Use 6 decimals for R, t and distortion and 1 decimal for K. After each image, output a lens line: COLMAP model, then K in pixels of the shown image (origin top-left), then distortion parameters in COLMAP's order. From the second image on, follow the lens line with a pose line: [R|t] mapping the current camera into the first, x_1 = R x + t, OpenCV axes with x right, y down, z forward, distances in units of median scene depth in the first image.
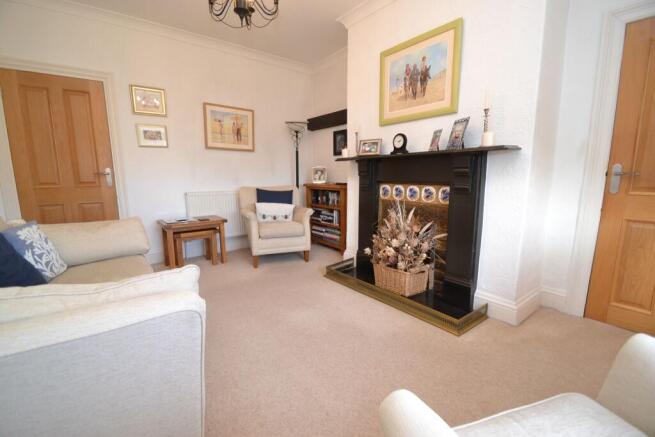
lens RADIAL K [[294.7, 0, 328.1], [0, 294.7, 216.6], [0, 0, 1]] dist [-0.001189, -0.000701]
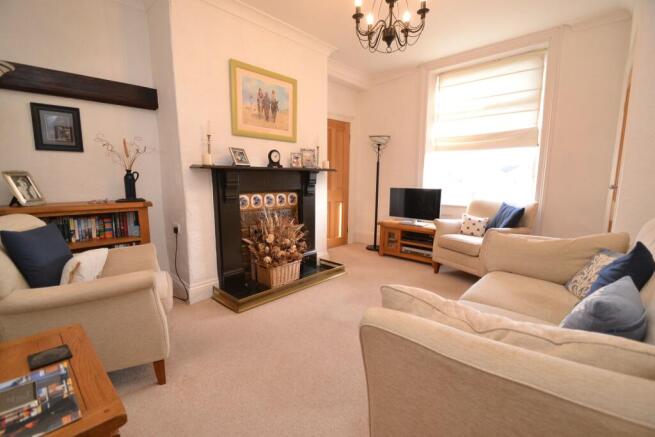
lens RADIAL K [[294.7, 0, 327.9], [0, 294.7, 221.0], [0, 0, 1]] dist [-0.001189, -0.000701]
pose [[-0.162479, -0.131808, 0.977869, -0.944513], [0.140471, 0.977854, 0.155146, -0.152440], [-0.976662, 0.162570, -0.140366, 0.972040]]
